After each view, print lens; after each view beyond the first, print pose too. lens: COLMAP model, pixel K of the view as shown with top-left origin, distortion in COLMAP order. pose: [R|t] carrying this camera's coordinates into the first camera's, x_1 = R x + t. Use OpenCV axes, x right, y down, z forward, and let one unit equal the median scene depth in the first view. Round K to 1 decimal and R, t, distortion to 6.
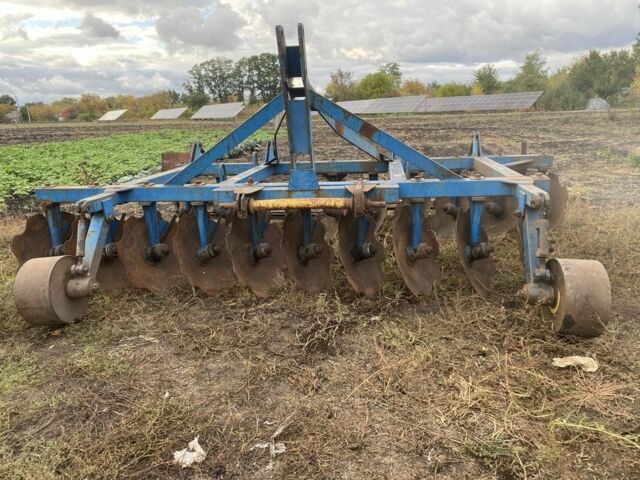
lens RADIAL K [[487.3, 0, 320.0], [0, 487.3, 241.7], [0, 0, 1]] dist [0.022756, -0.022157]
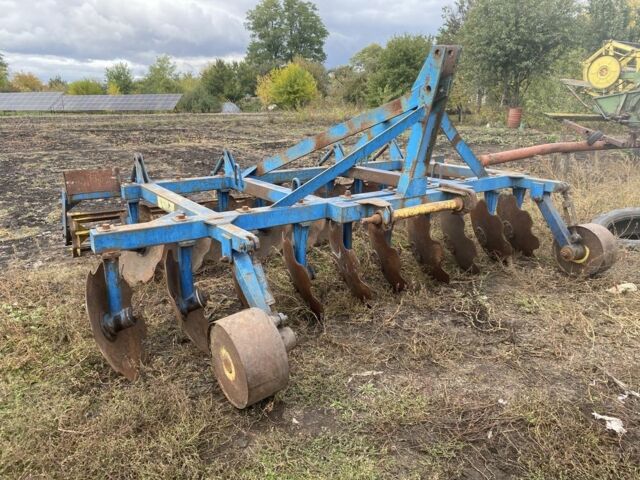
lens RADIAL K [[487.3, 0, 299.3], [0, 487.3, 261.4], [0, 0, 1]] dist [0.022756, -0.022157]
pose [[0.749575, -0.176055, 0.638076, -0.057583], [0.151757, 0.984011, 0.093228, -0.006514], [-0.644288, 0.026951, 0.764308, 0.021943]]
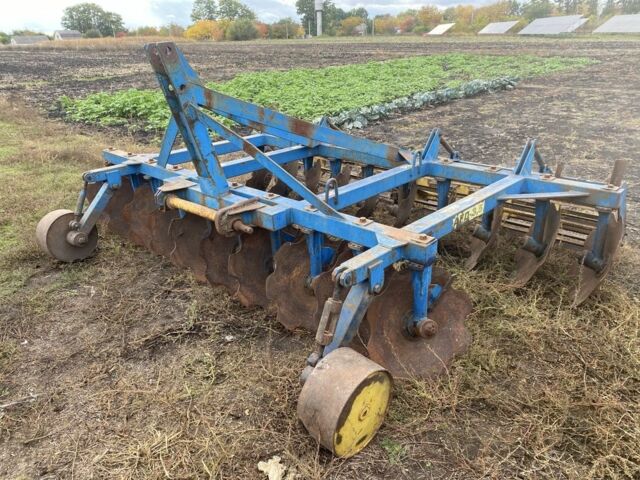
lens RADIAL K [[487.3, 0, 321.8], [0, 487.3, 239.0], [0, 0, 1]] dist [0.022756, -0.022157]
pose [[0.805424, 0.241550, -0.541245, 0.045853], [-0.153853, 0.967090, 0.202650, -0.016499], [0.572382, -0.079947, 0.816080, 0.017740]]
